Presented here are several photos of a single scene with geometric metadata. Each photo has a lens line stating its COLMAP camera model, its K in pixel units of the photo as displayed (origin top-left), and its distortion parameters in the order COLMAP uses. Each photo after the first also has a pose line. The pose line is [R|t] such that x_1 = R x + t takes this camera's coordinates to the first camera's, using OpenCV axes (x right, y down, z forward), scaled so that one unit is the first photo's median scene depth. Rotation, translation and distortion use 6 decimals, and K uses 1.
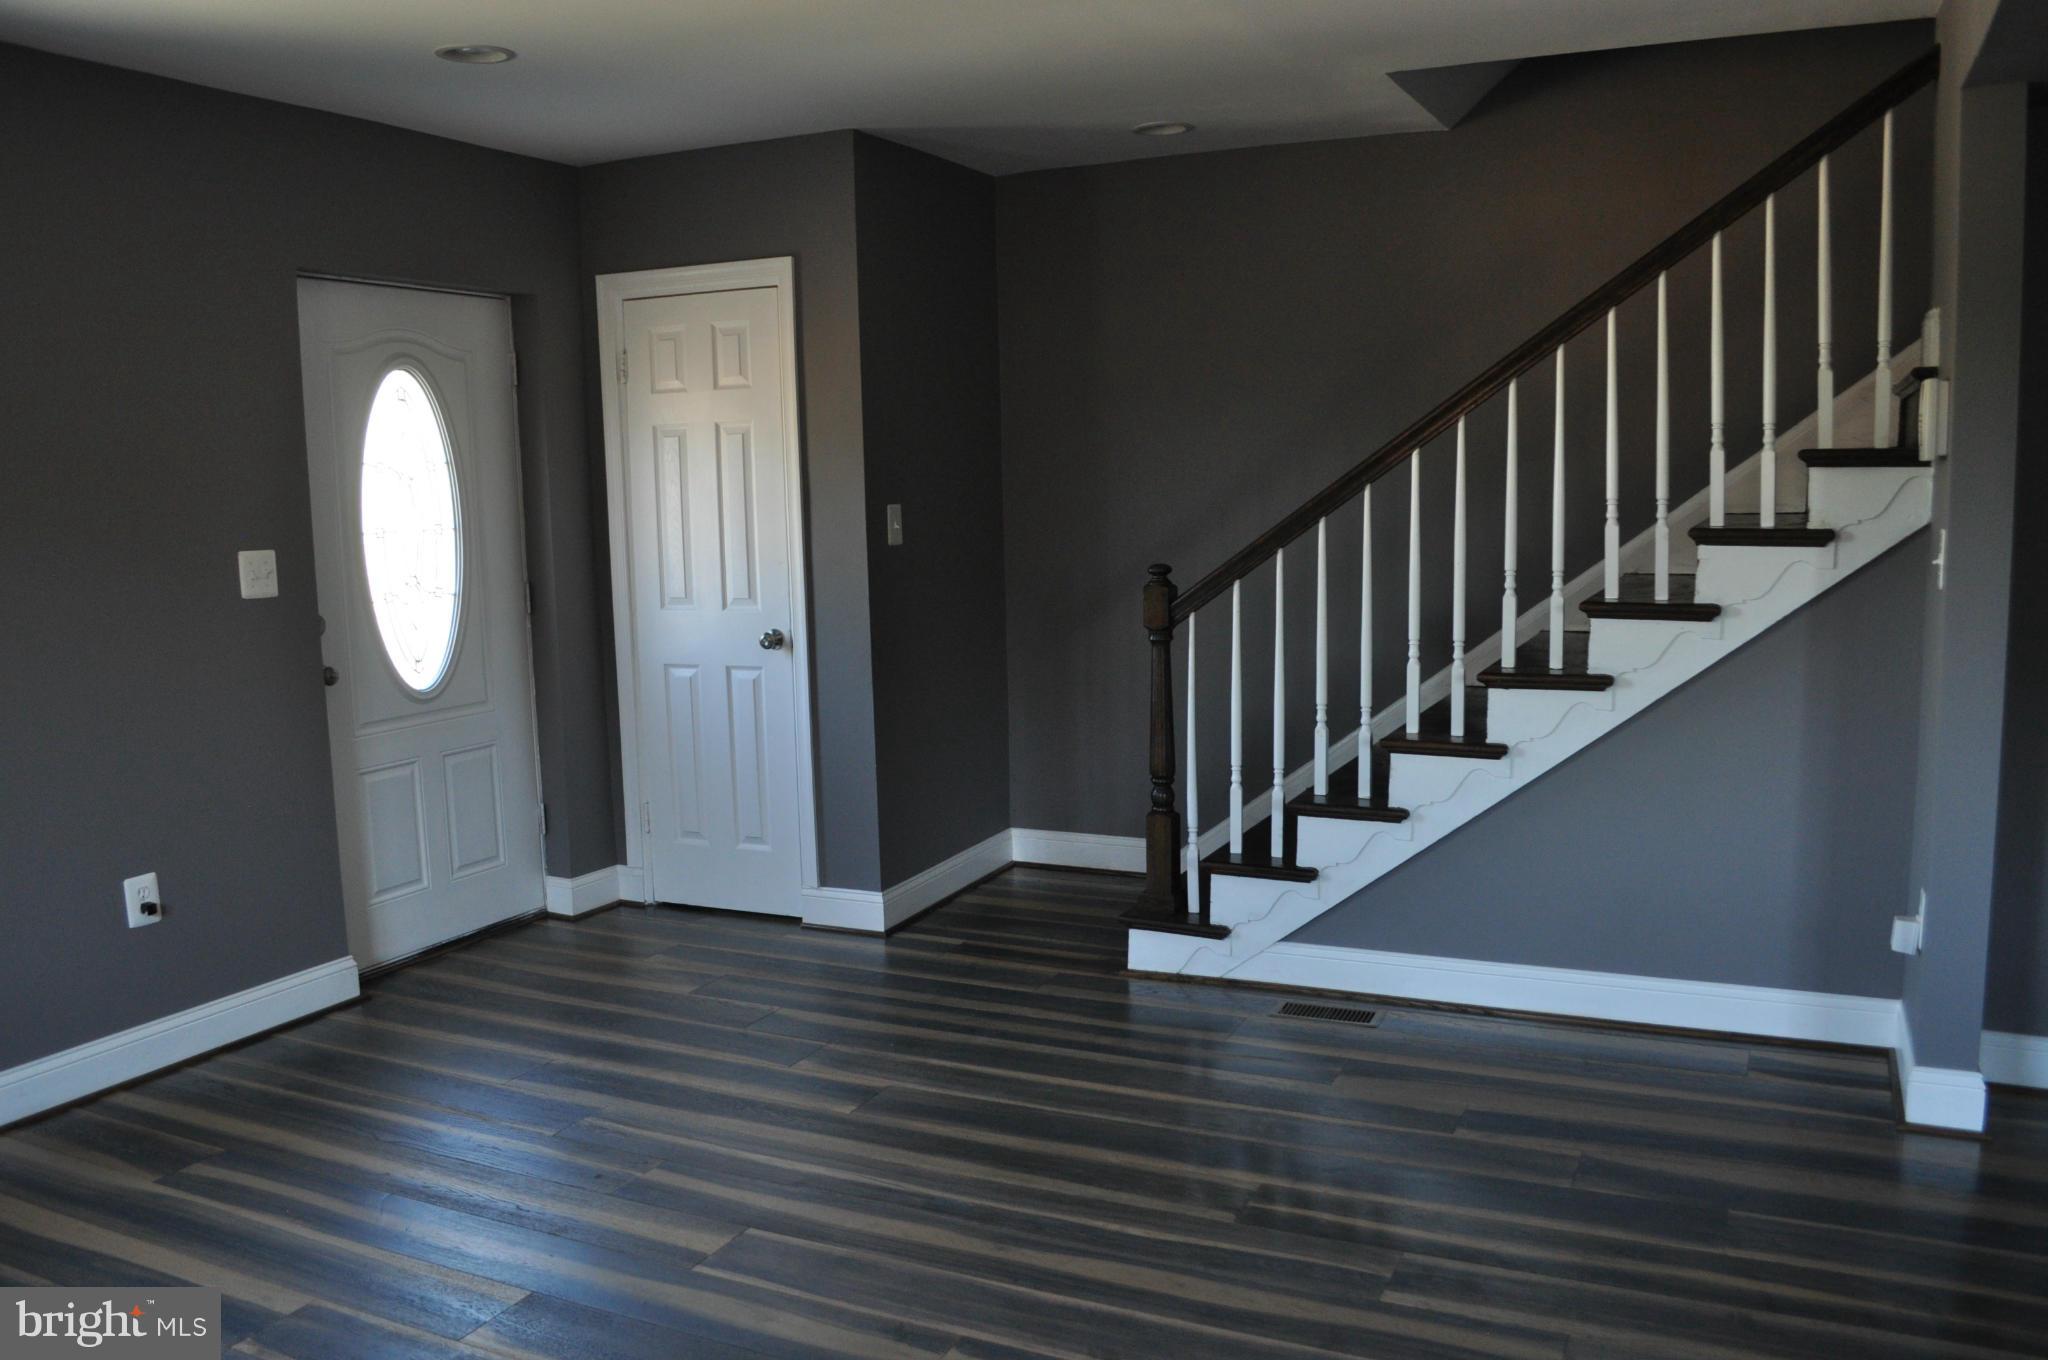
lens RADIAL K [[1605.6, 0, 1024.0], [0, 1605.6, 680.0], [0, 0, 1]] dist [-0.076746, 0.002965]
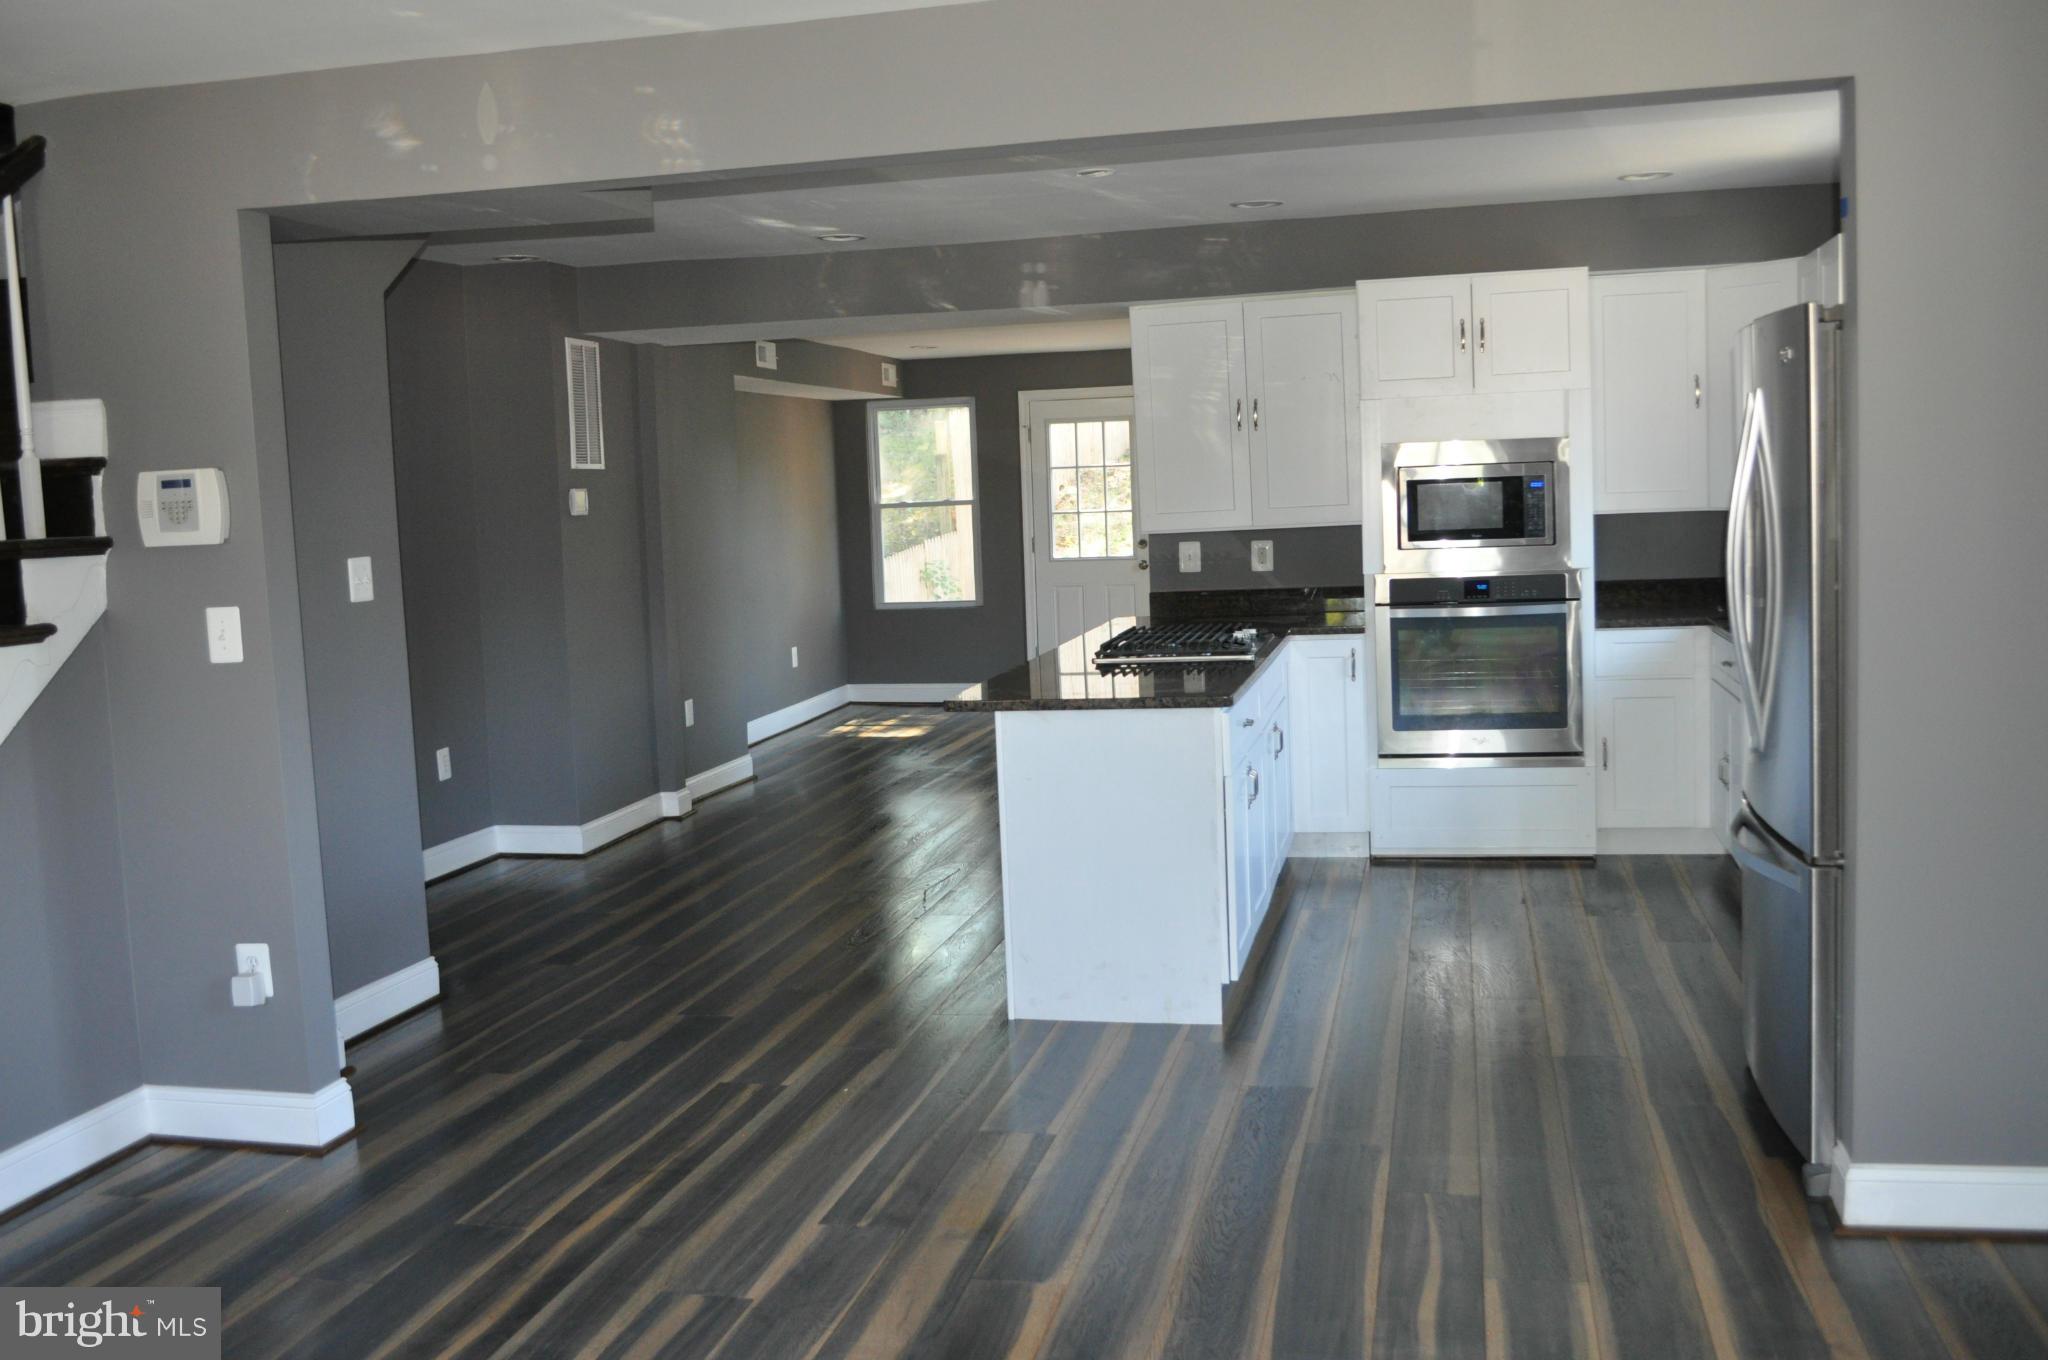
lens RADIAL K [[1833.1, 0, 1024.0], [0, 1833.1, 680.0], [0, 0, 1]] dist [-0.072566, -0.002697]
pose [[-0.217503, -0.068402, 0.973660, -0.809803], [0.165624, 0.980489, 0.105880, -0.094670], [-0.961905, 0.184290, -0.201930, 0.786988]]
